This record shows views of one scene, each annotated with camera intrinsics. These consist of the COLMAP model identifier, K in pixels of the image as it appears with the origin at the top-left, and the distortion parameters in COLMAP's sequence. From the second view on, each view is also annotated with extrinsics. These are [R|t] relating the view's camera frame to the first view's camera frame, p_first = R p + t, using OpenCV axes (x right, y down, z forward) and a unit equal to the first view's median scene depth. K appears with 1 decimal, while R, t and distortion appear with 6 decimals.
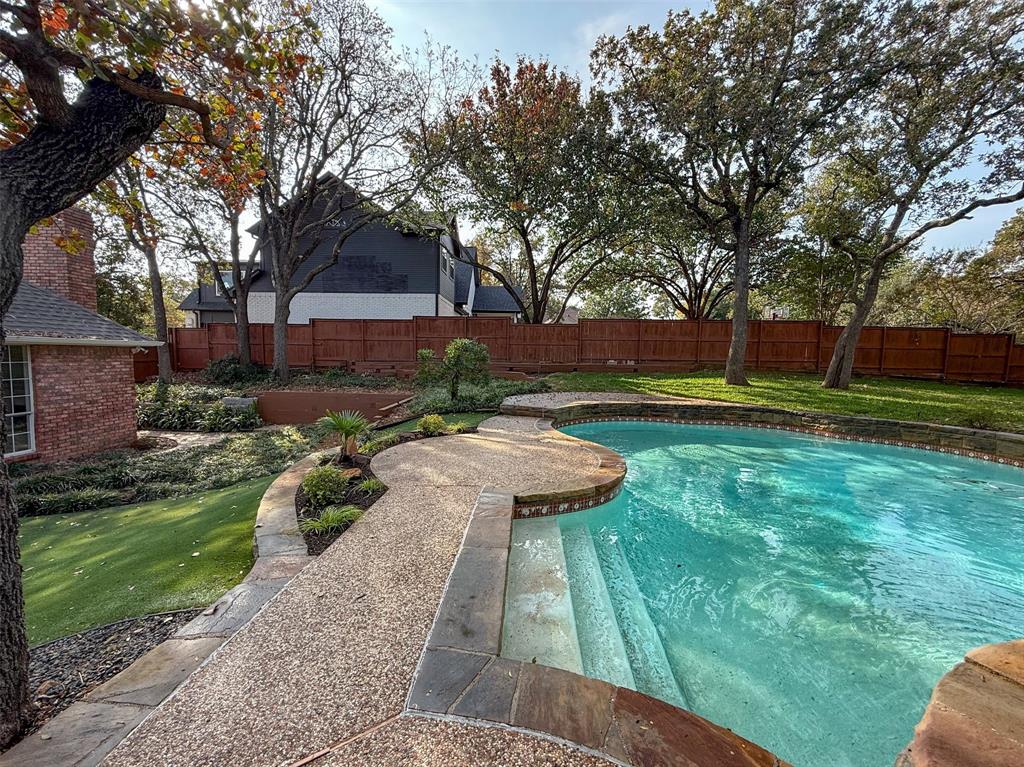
lens RADIAL K [[413.4, 0, 512.0], [0, 413.4, 383.5], [0, 0, 1]] dist [0.000364, -0.000065]
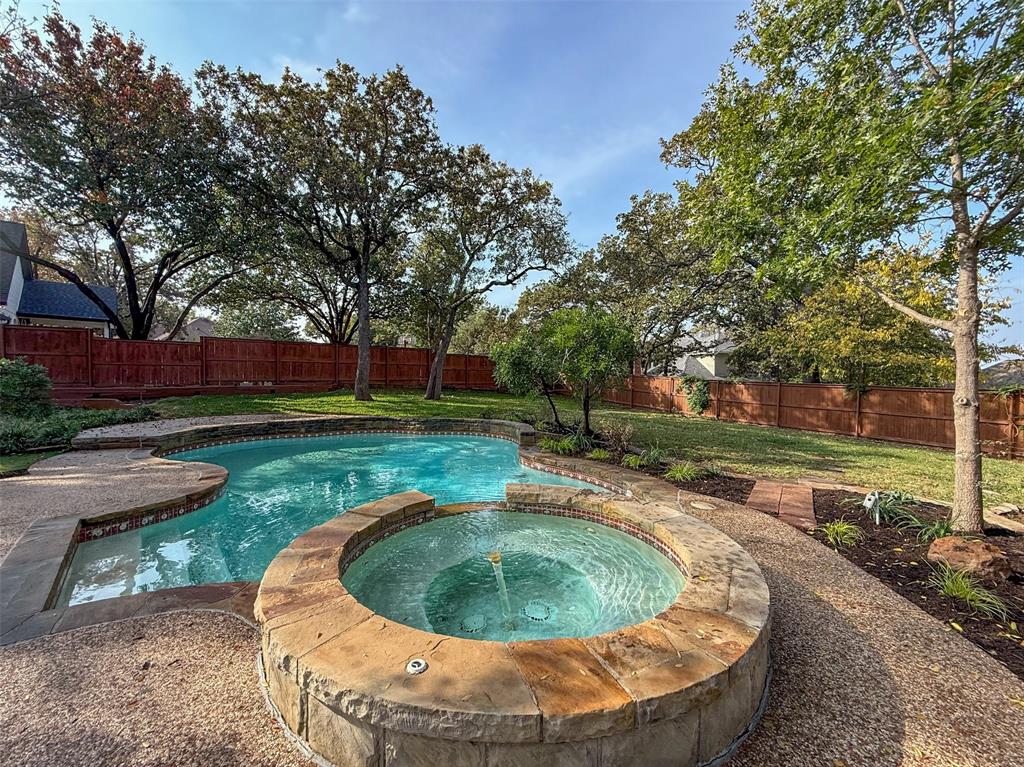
lens RADIAL K [[410.6, 0, 512.0], [0, 410.6, 383.5], [0, 0, 1]] dist [-0.000549, 0.000266]
pose [[0.712215, -0.022286, 0.701608, 0.017579], [0.055485, 0.998156, -0.024619, 0.007013], [-0.699765, 0.056462, 0.712138, -0.138135]]
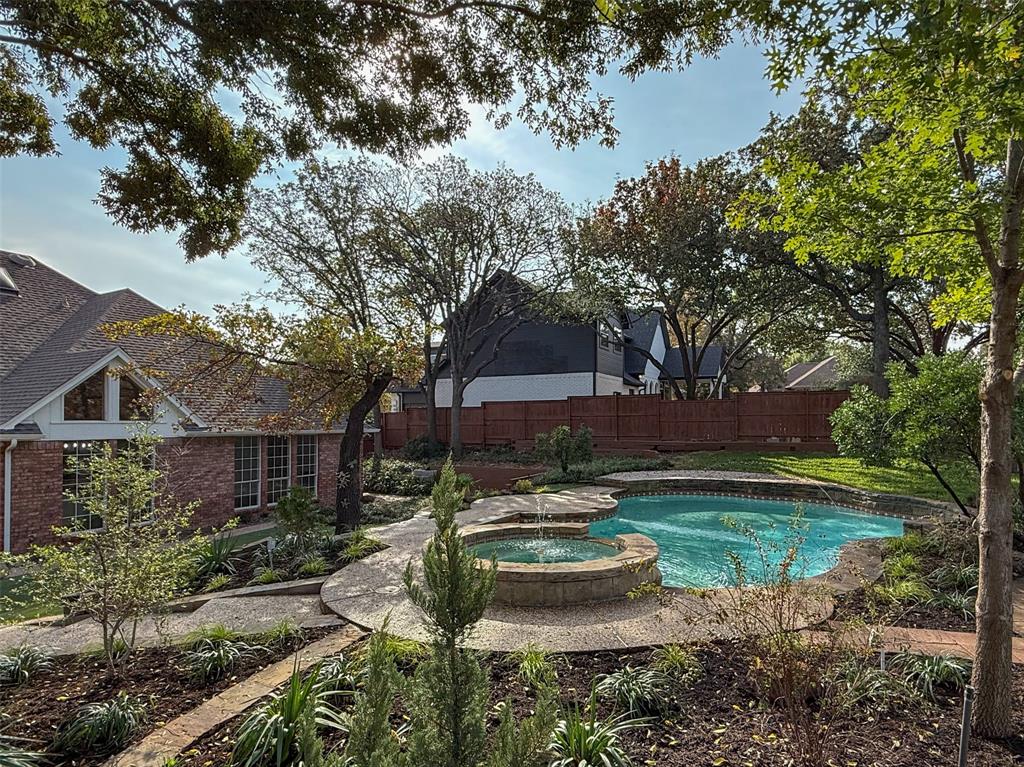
lens RADIAL K [[580.8, 0, 526.7], [0, 580.8, 412.6], [0, 0, 1]] dist [-0.002501, -0.001359]
pose [[0.907526, -0.023499, -0.419337, 0.367186], [-0.013121, 0.996360, -0.084232, 0.004715], [0.419790, 0.081945, 0.903914, -0.482605]]
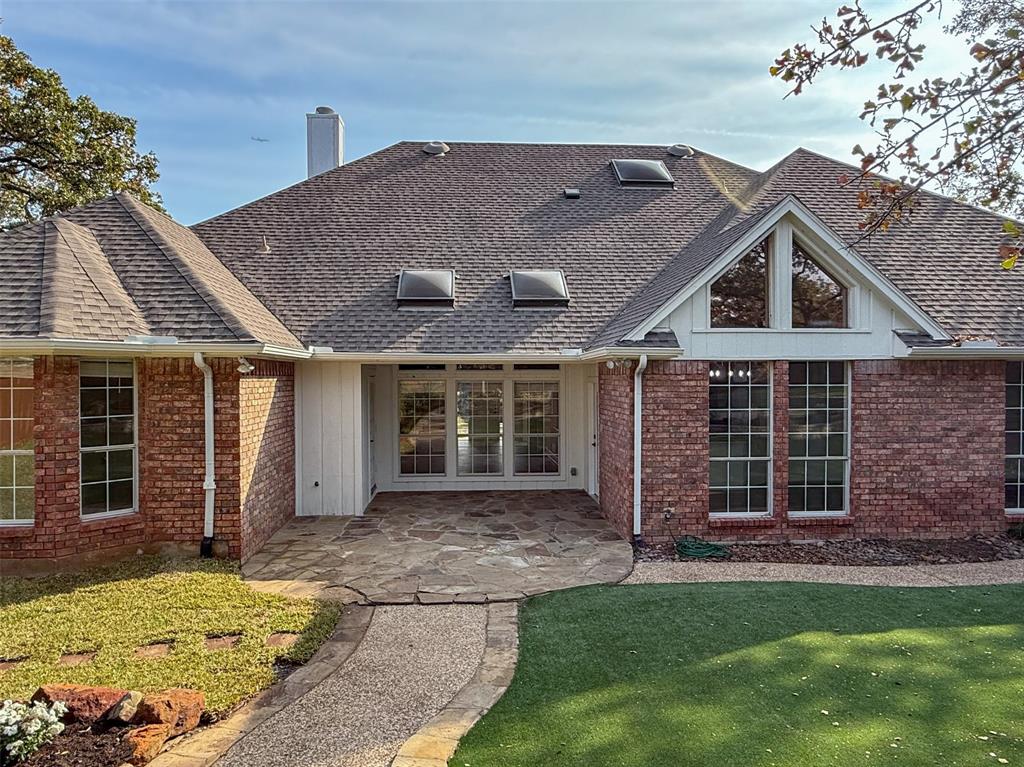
lens RADIAL K [[634.2, 0, 512.0], [0, 634.2, 383.5], [0, 0, 1]] dist [-0.000343, -0.000677]
pose [[0.119526, -0.000221, -0.992831, -0.117136], [-0.065446, 0.997823, -0.008101, 0.020890], [0.990672, 0.065945, 0.119252, -0.208753]]
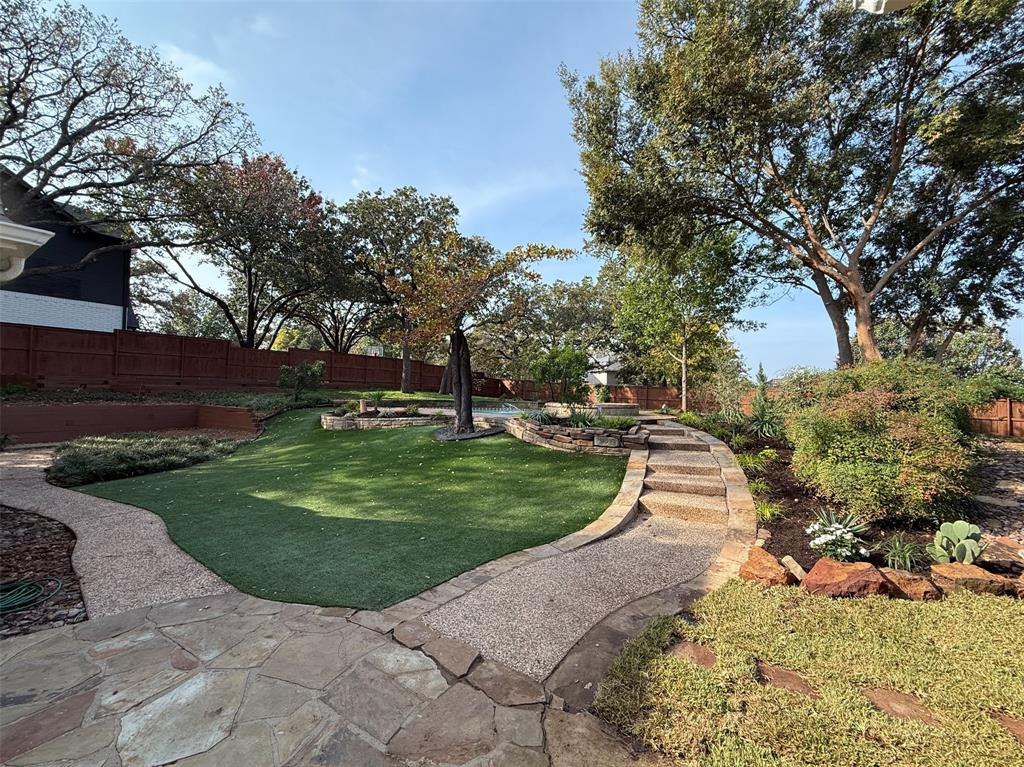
lens RADIAL K [[413.4, 0, 512.0], [0, 413.4, 383.5], [0, 0, 1]] dist [0.000364, -0.000065]
pose [[0.517364, 0.014445, 0.855644, -0.747866], [0.049984, 0.997640, -0.047065, 0.065593], [-0.854305, 0.067118, 0.515421, -0.330639]]
